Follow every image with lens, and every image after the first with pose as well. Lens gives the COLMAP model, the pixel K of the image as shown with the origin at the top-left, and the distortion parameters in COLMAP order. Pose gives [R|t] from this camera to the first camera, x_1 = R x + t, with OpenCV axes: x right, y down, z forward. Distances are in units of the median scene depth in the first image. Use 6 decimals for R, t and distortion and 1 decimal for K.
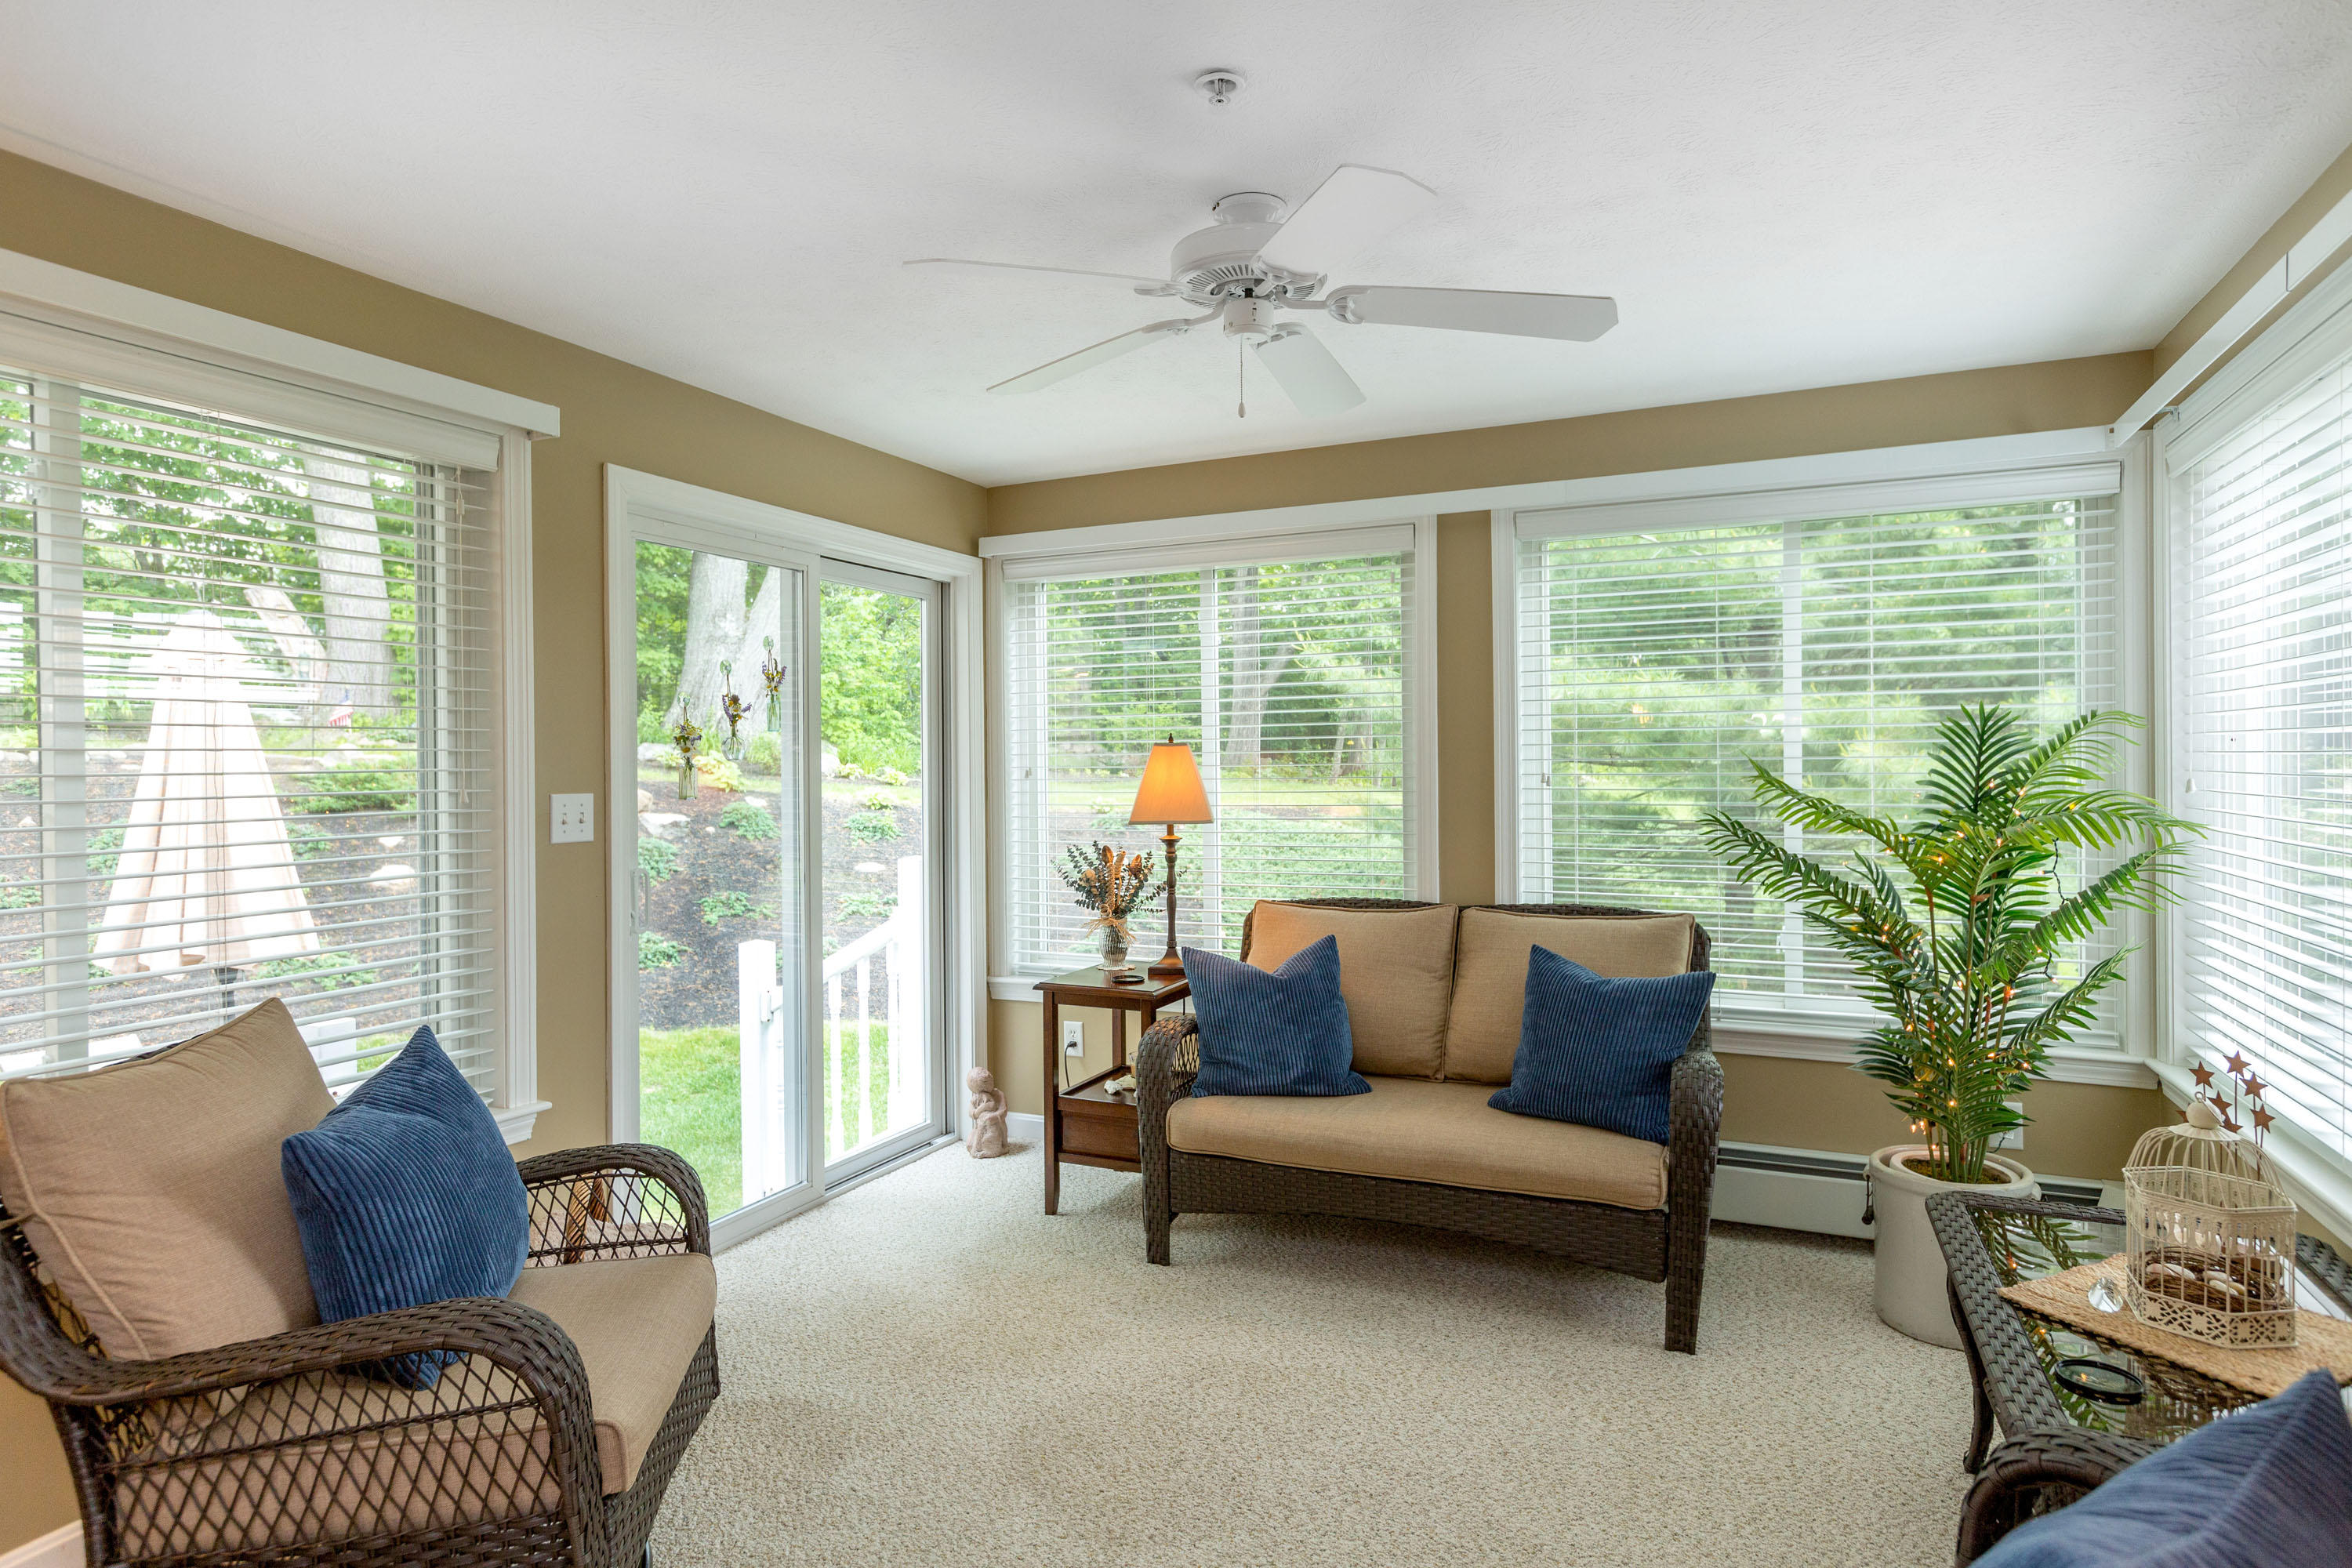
lens RADIAL K [[1264.7, 0, 1170.9], [0, 1264.7, 780.6], [0, 0, 1]] dist [-0.005528, 0.000750]
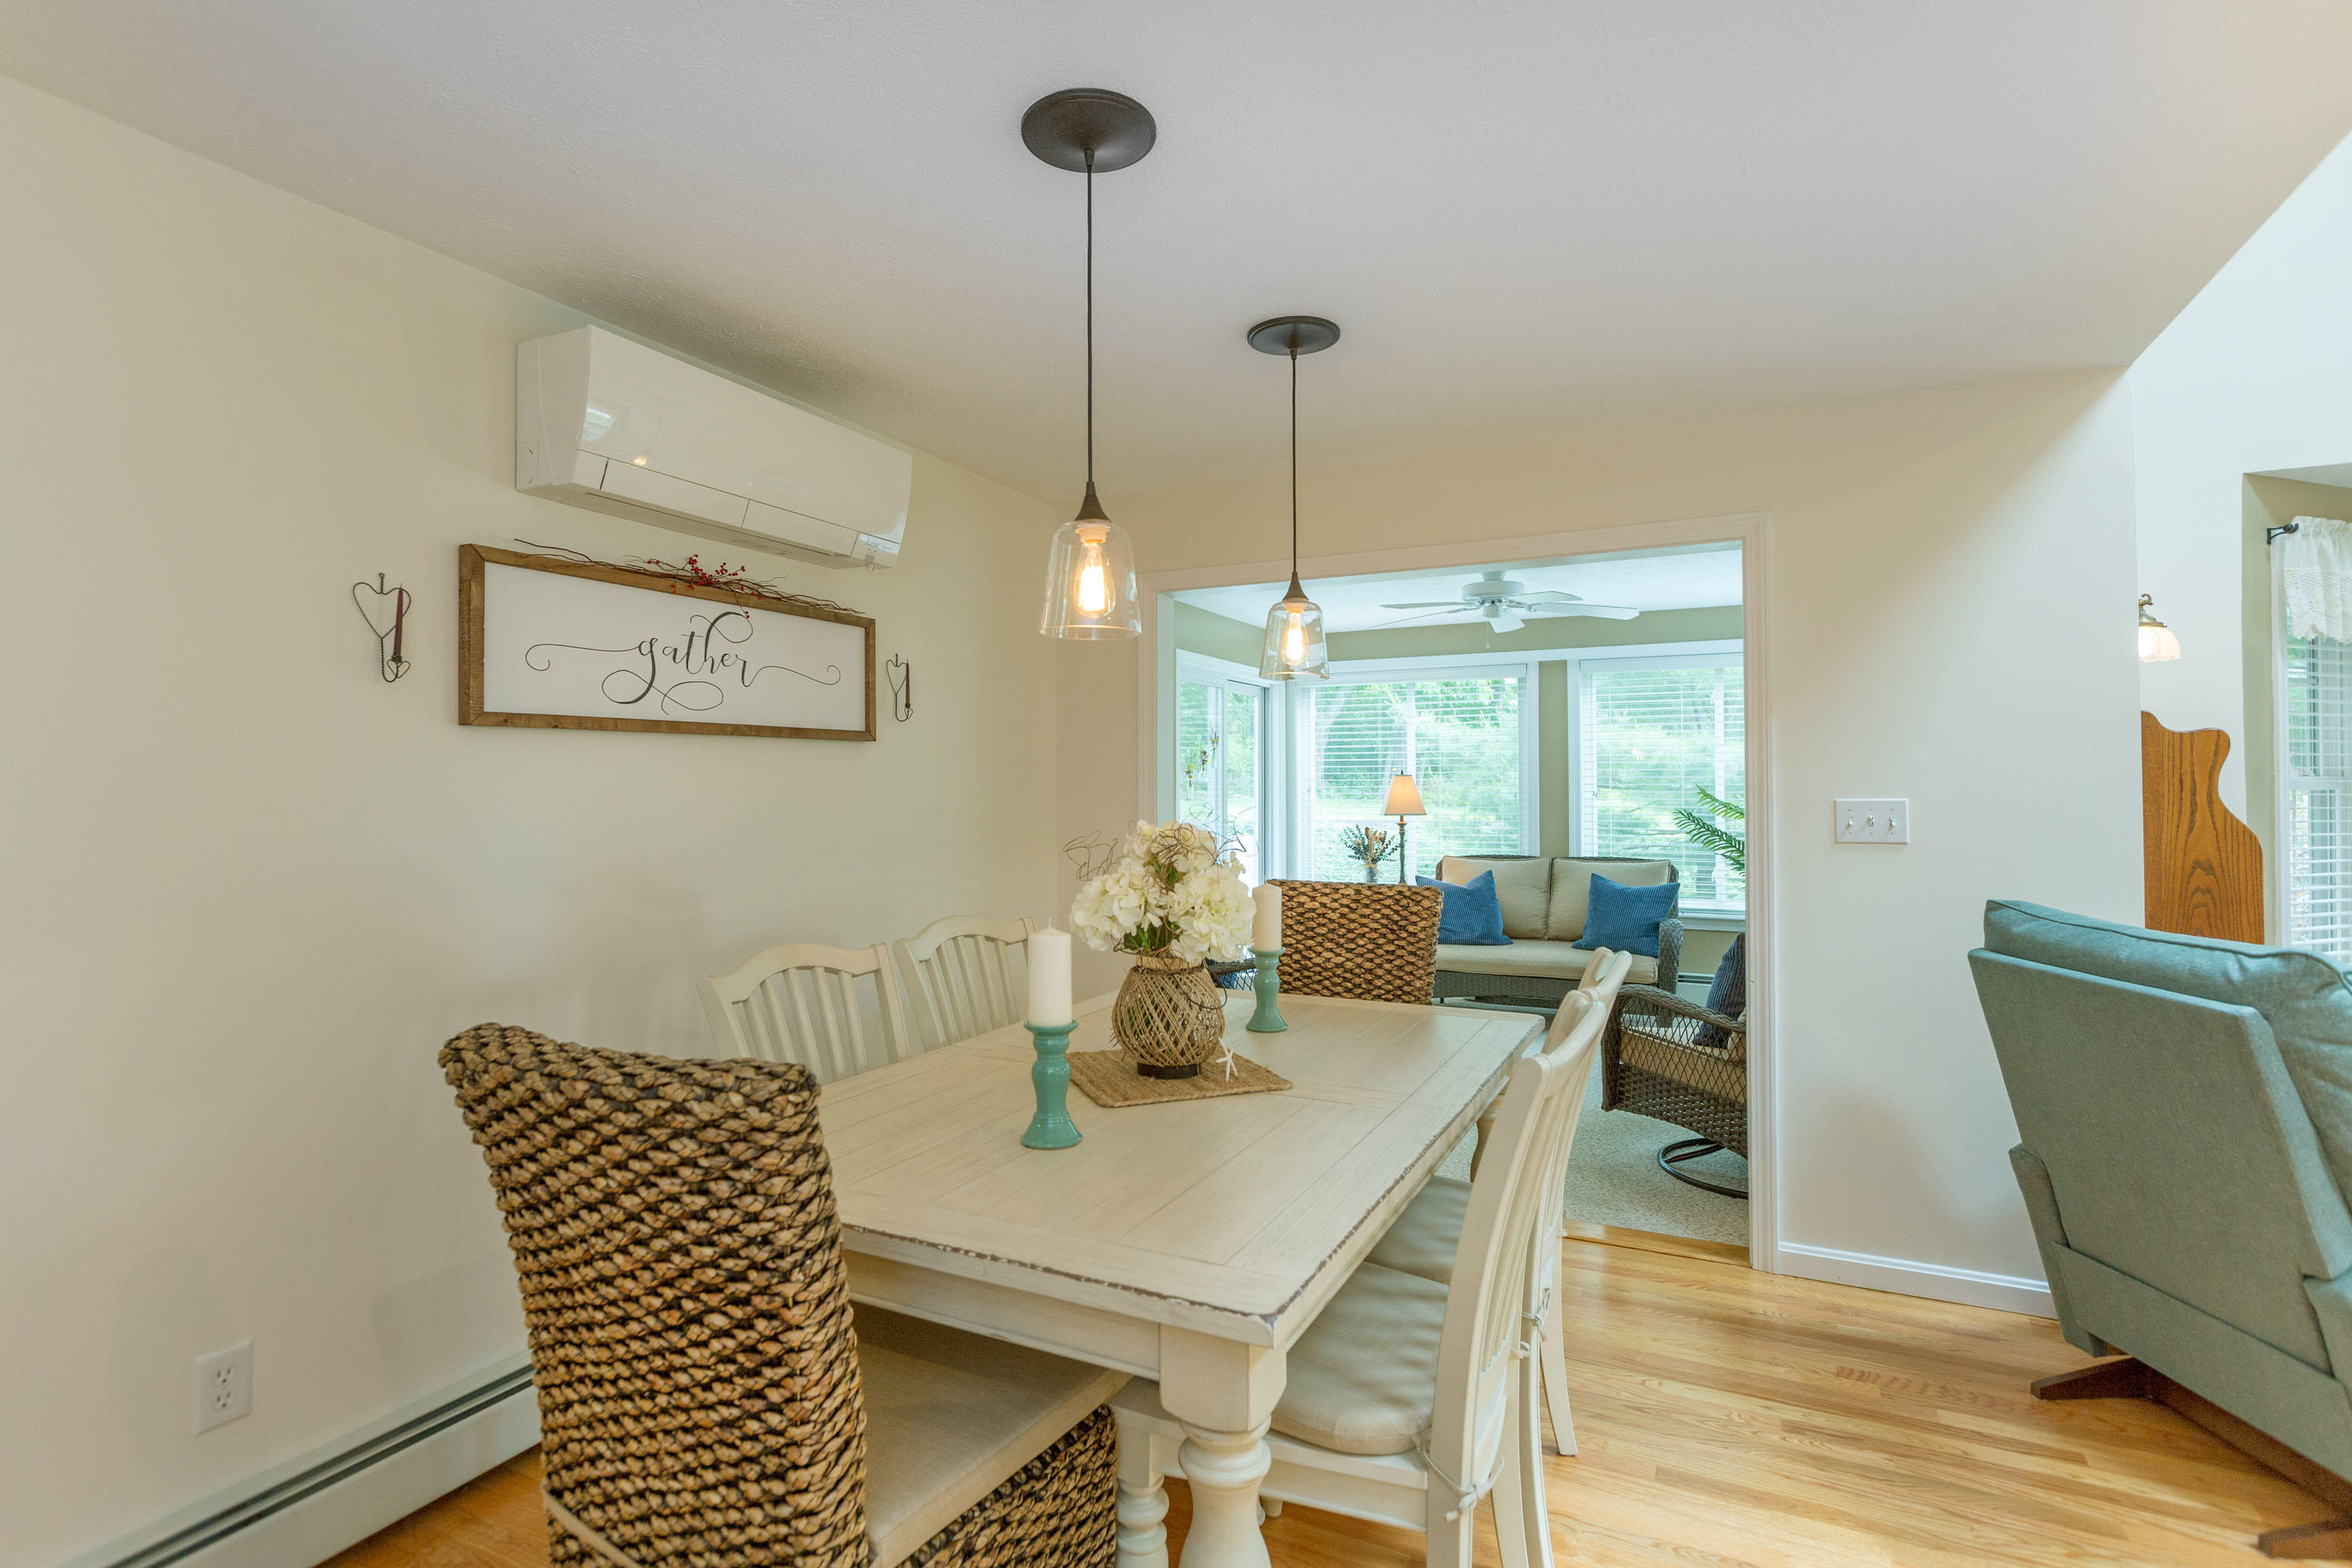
lens RADIAL K [[1168.4, 0, 1155.7], [0, 1168.4, 765.7], [0, 0, 1]] dist [-0.000221, -0.003409]
pose [[0.999606, 0.006540, -0.027281, -0.339490], [-0.007297, 0.999589, -0.027724, 0.010303], [0.027088, 0.027912, 0.999243, -0.844953]]
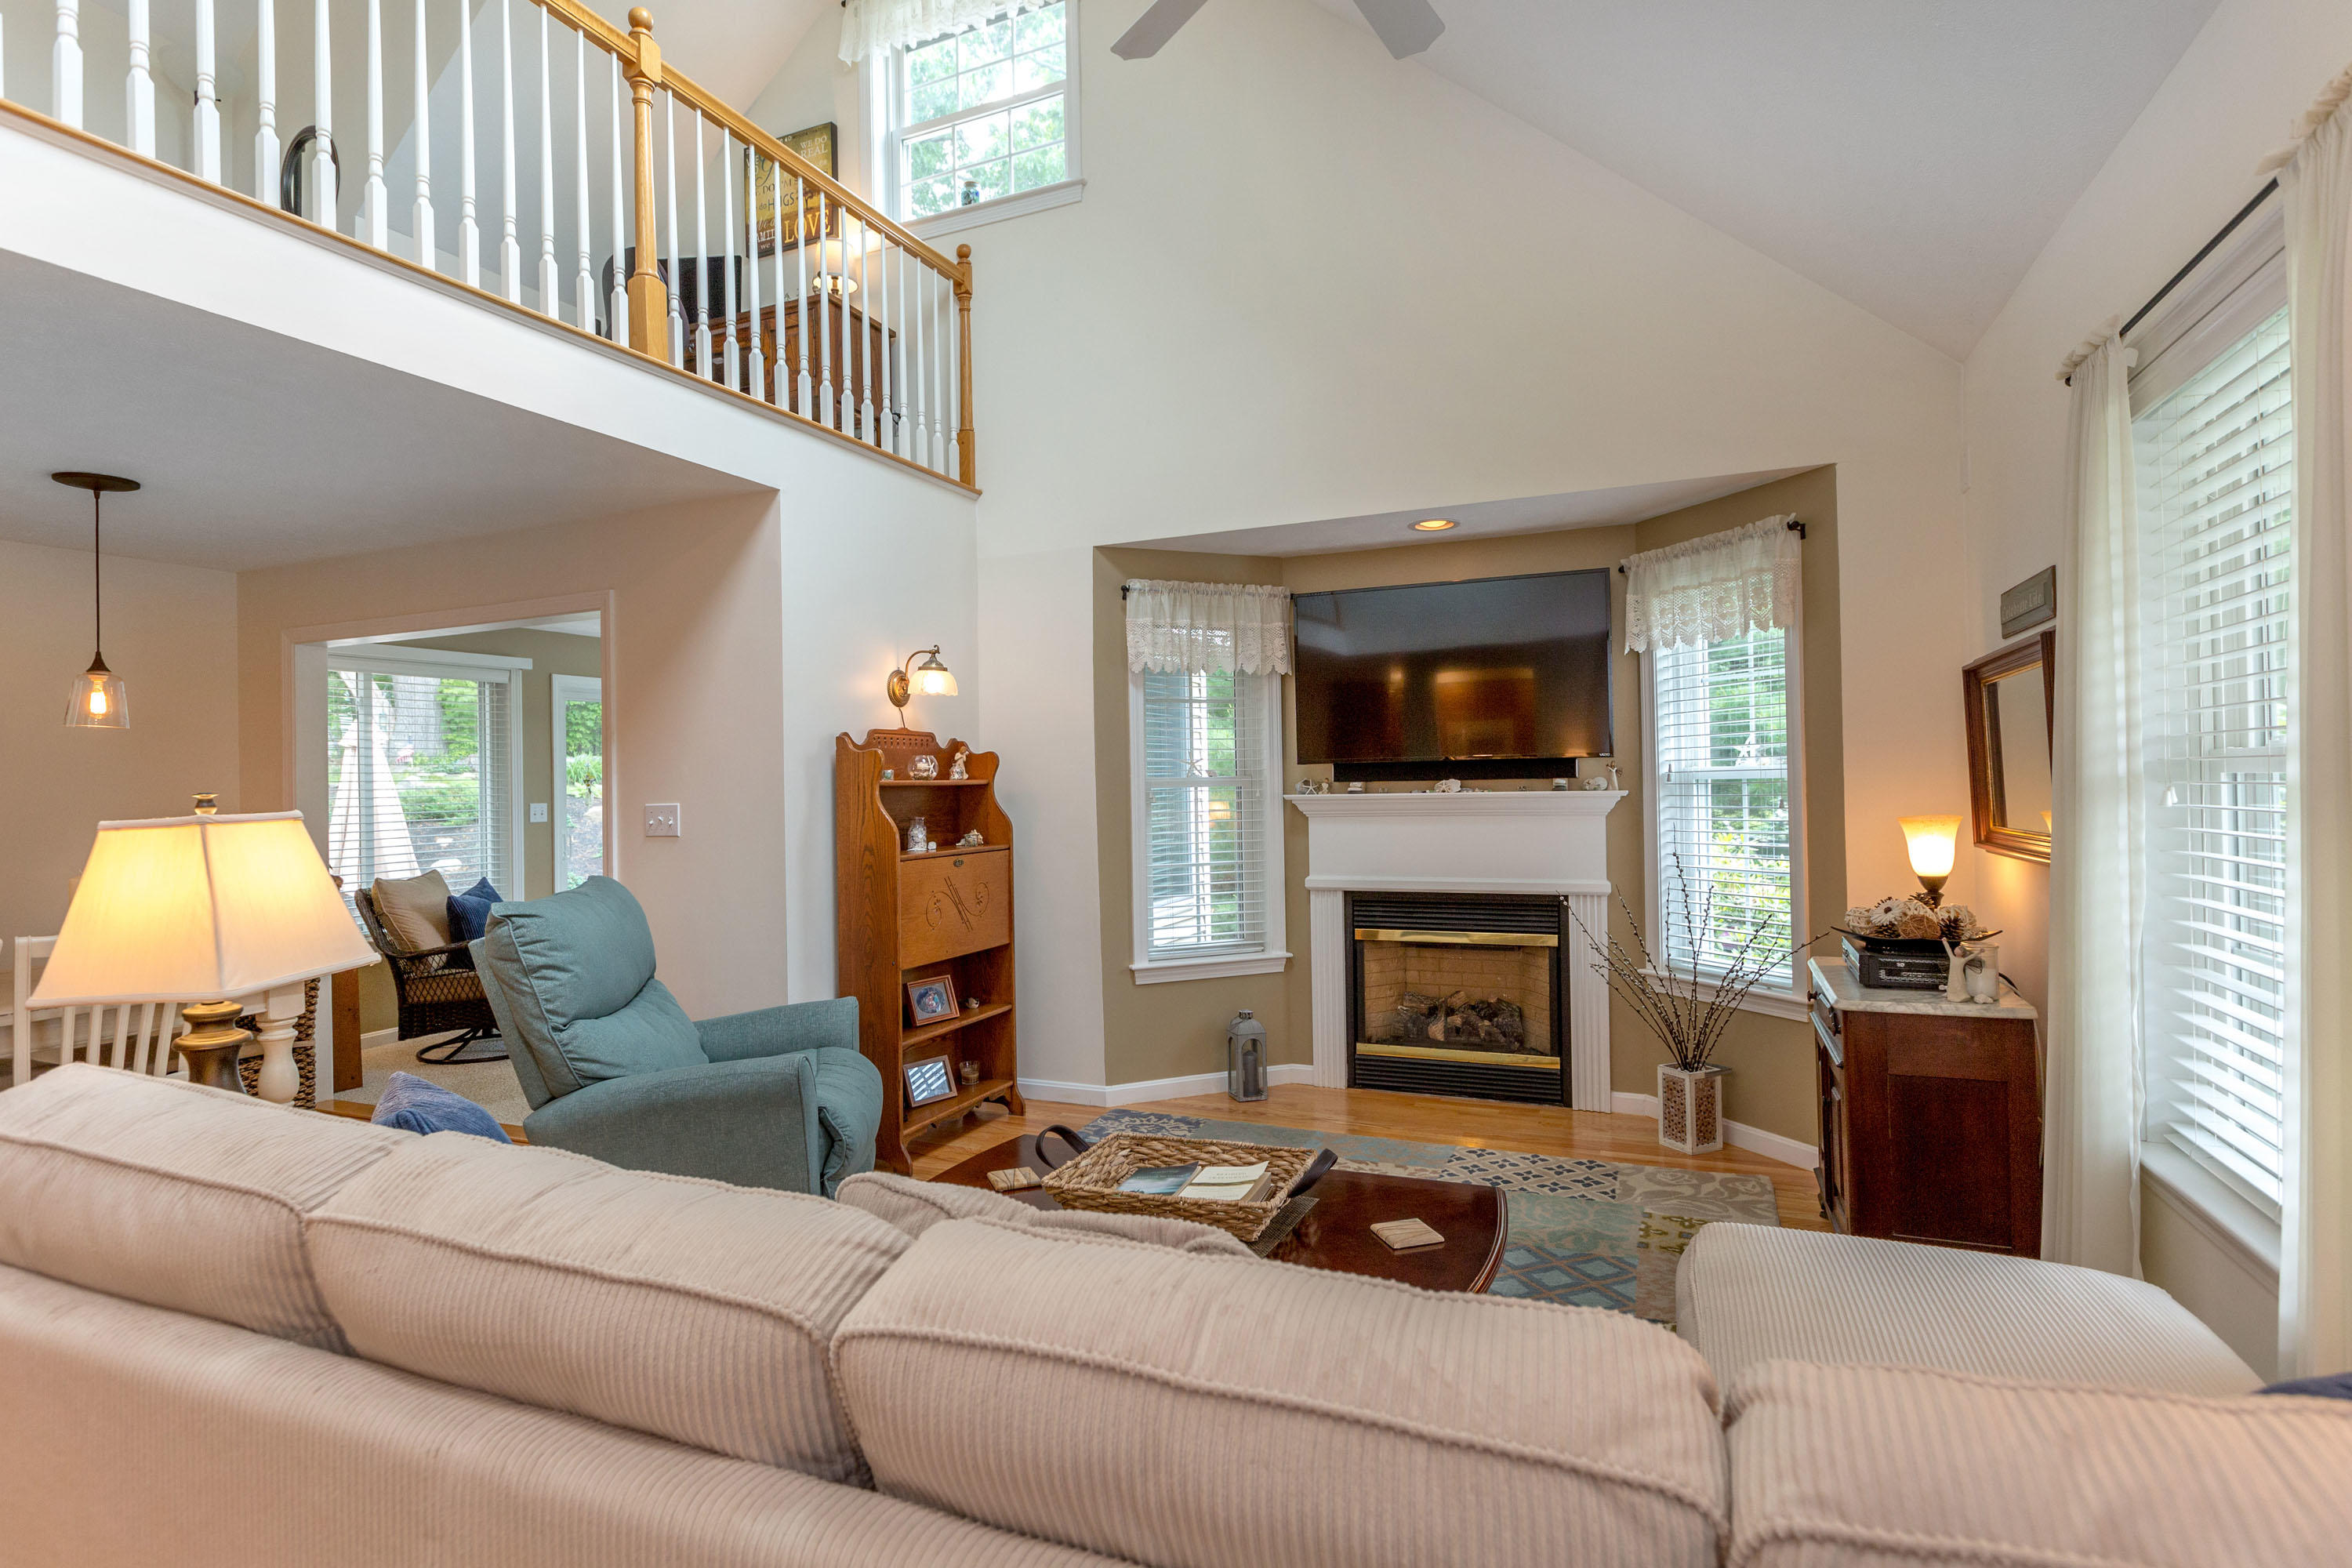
lens RADIAL K [[1168.4, 0, 1173.9], [0, 1168.4, 774.4], [0, 0, 1]] dist [-0.000221, -0.003409]
pose [[0.999792, -0.010333, 0.017572, 0.620776], [0.010630, 0.999801, -0.016878, 0.003511], [-0.017394, 0.017061, 0.999703, -1.118679]]
